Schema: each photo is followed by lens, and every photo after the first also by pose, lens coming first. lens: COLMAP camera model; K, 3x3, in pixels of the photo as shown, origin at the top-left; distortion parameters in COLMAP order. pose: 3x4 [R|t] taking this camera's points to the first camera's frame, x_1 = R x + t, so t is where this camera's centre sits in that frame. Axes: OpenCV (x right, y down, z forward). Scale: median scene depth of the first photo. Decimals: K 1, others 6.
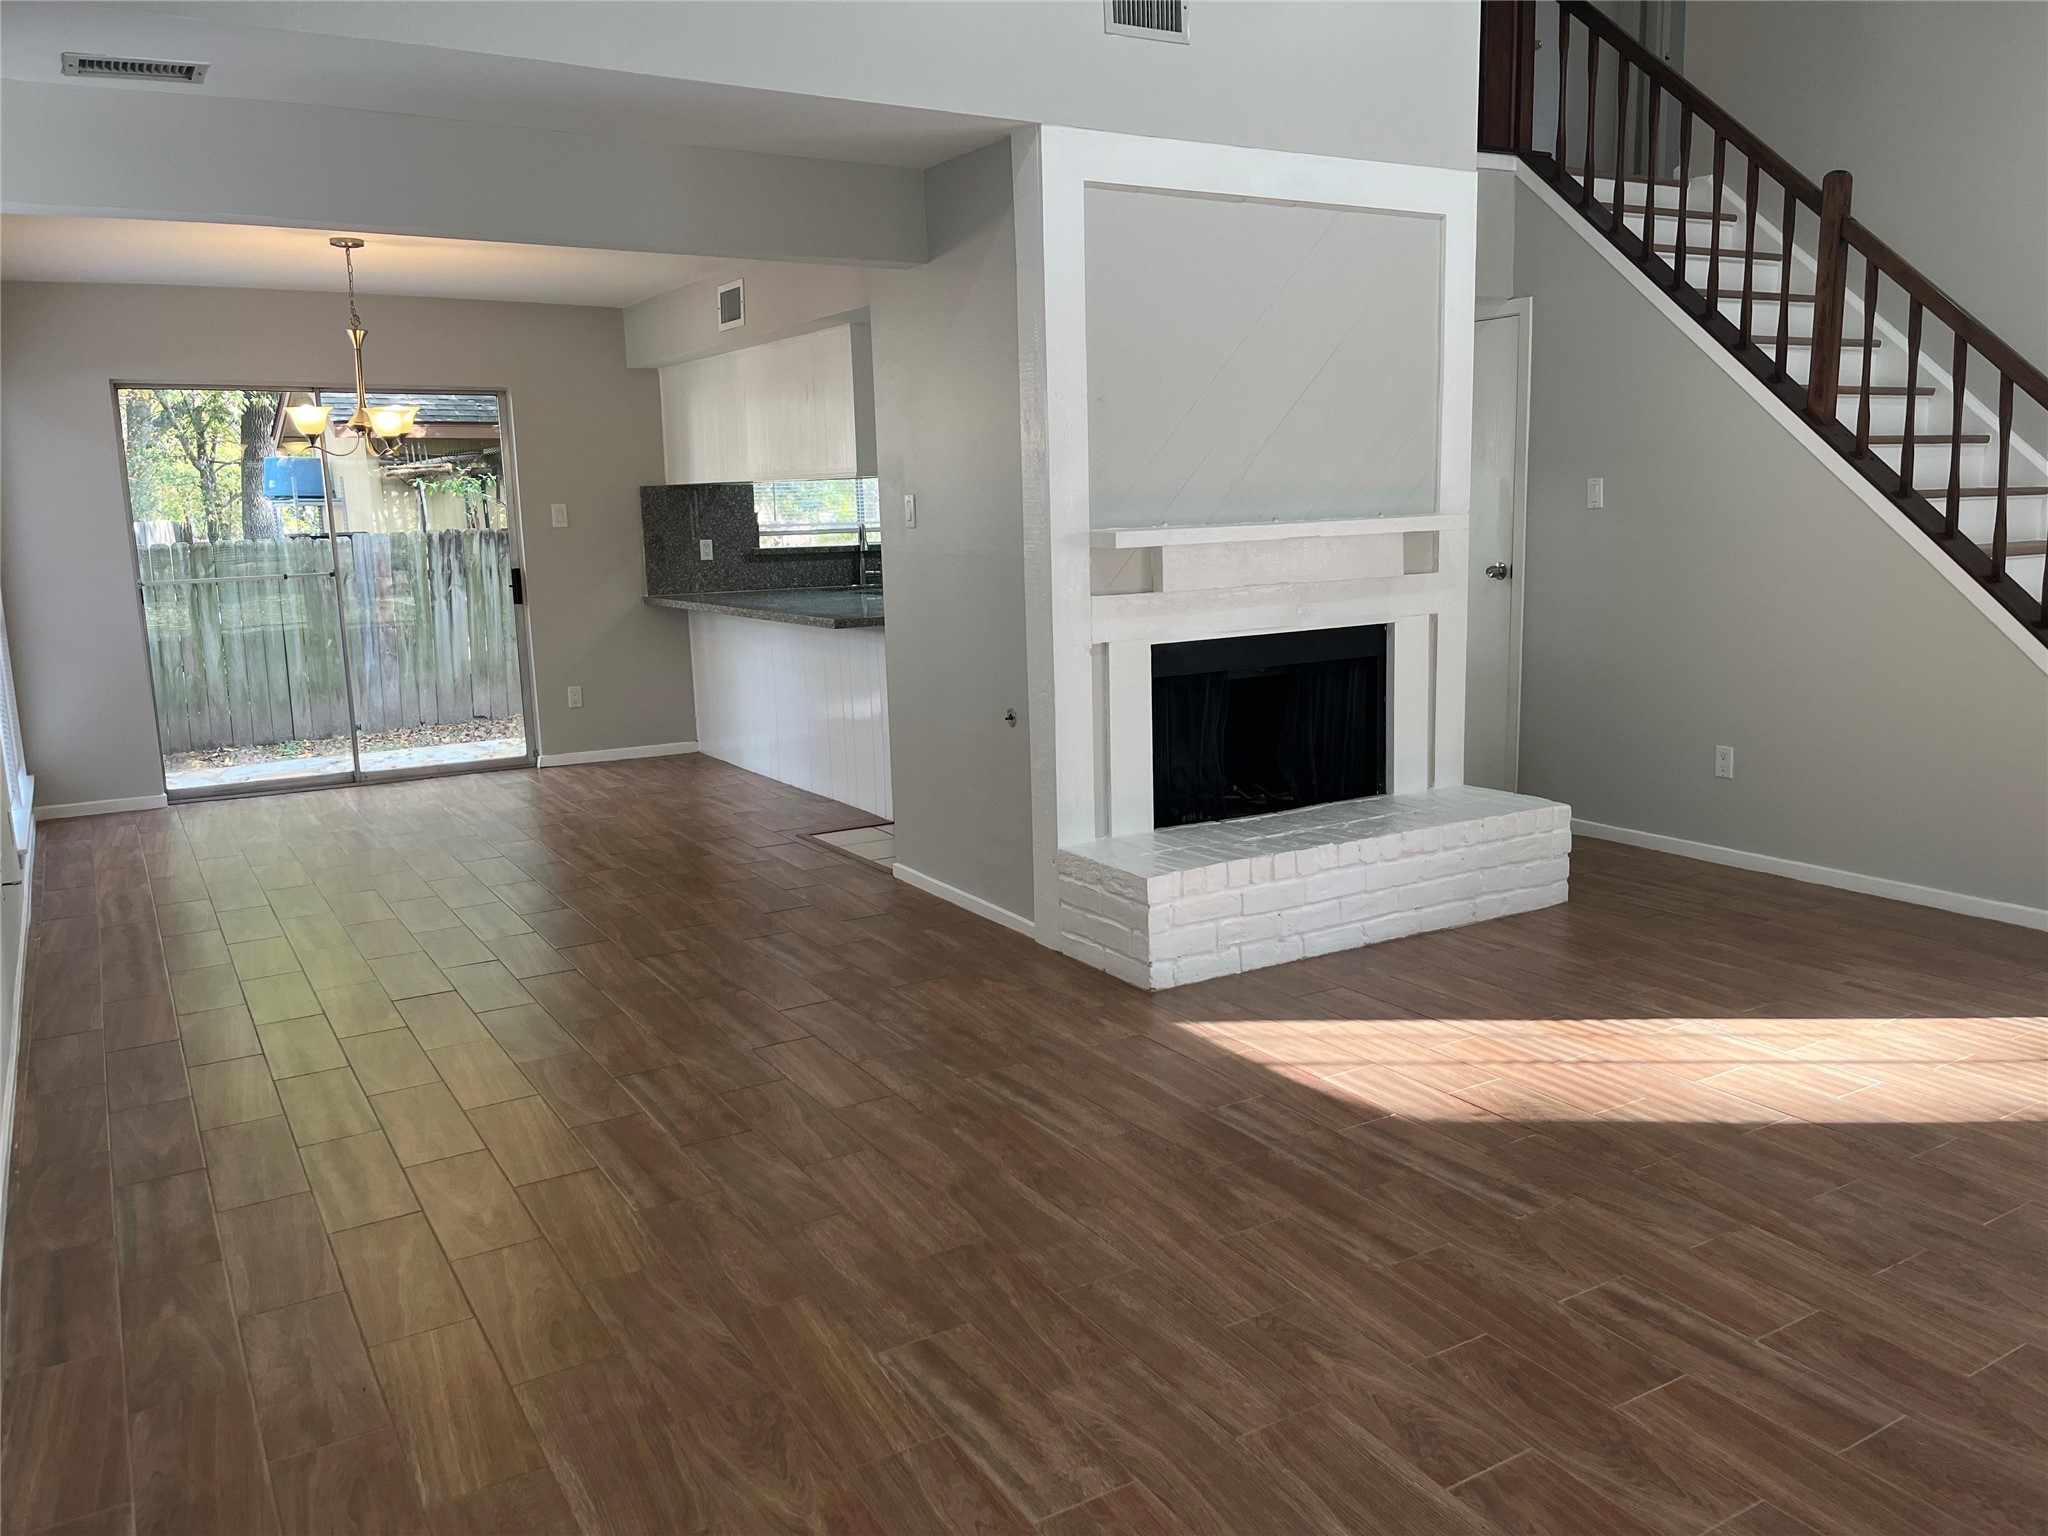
lens RADIAL K [[1549.8, 0, 1022.4], [0, 1549.8, 810.4], [0, 0, 1]] dist [0.007872, 0.003694]
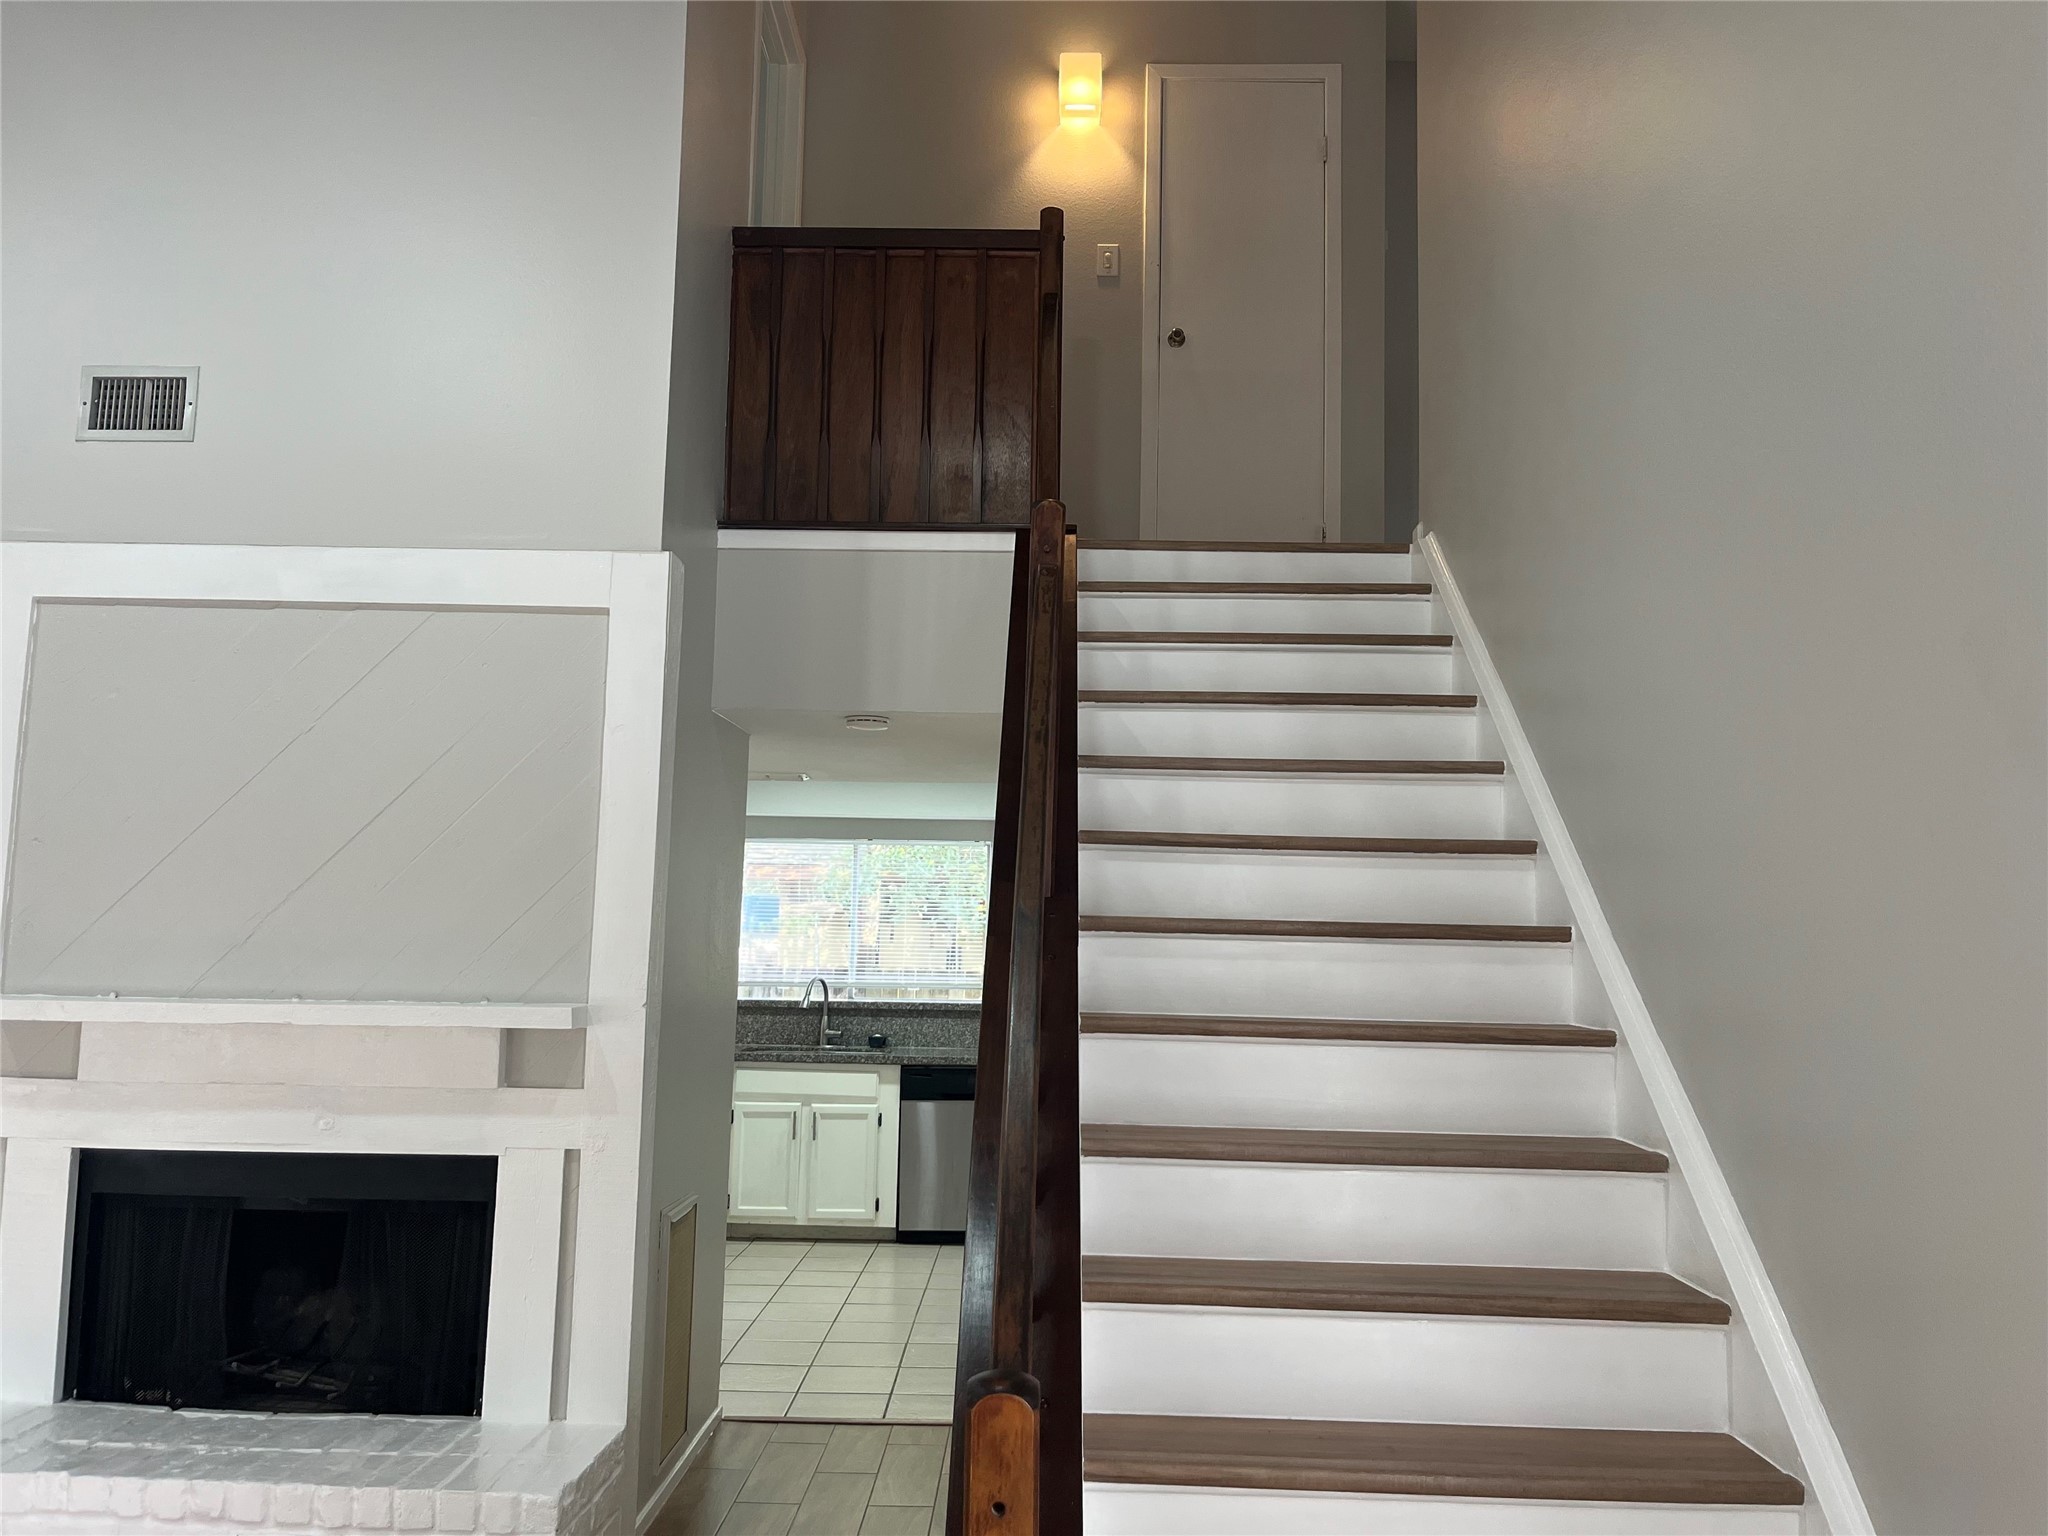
lens RADIAL K [[1601.0, 0, 1024.0], [0, 1601.0, 768.0], [0, 0, 1]] dist [-0.006654, -0.010334]
pose [[0.849030, -0.014010, -0.528160, 0.487731], [-0.146060, 0.954467, -0.260113, -0.080938], [0.507755, 0.297987, 0.808324, 0.292075]]
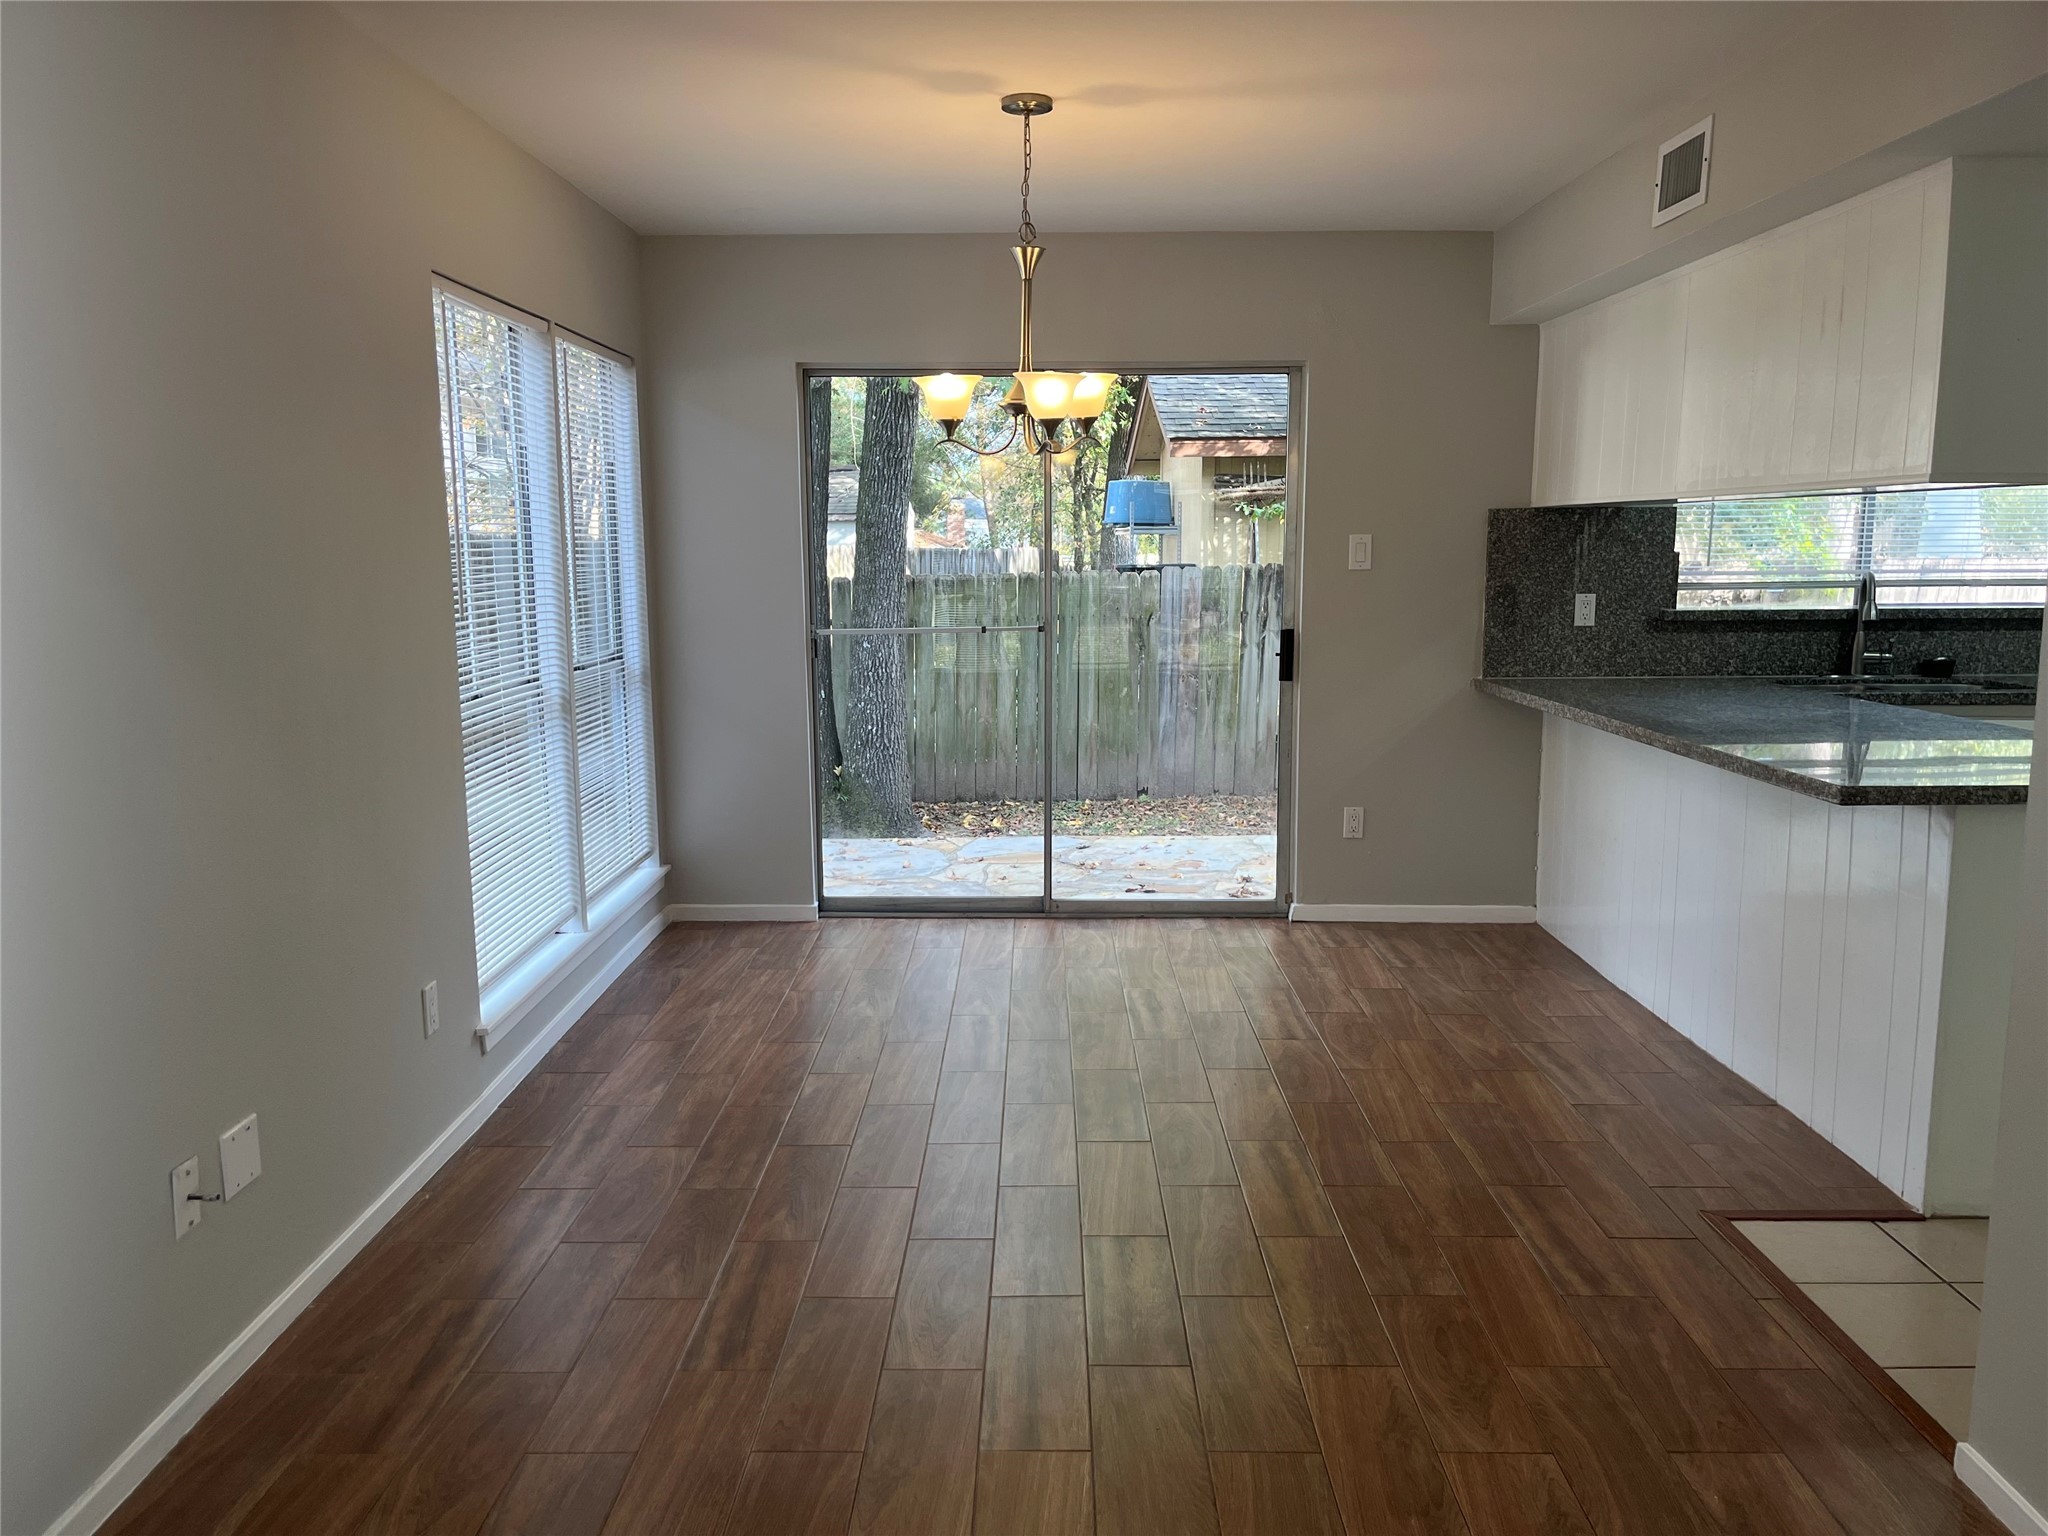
lens RADIAL K [[1549.8, 0, 1022.4], [0, 1549.8, 810.4], [0, 0, 1]] dist [0.007872, 0.003694]
pose [[0.852118, 0.103974, -0.512917, -0.068377], [-0.113587, 0.993447, 0.012678, -0.070507], [0.510874, 0.047457, 0.858345, 0.353901]]
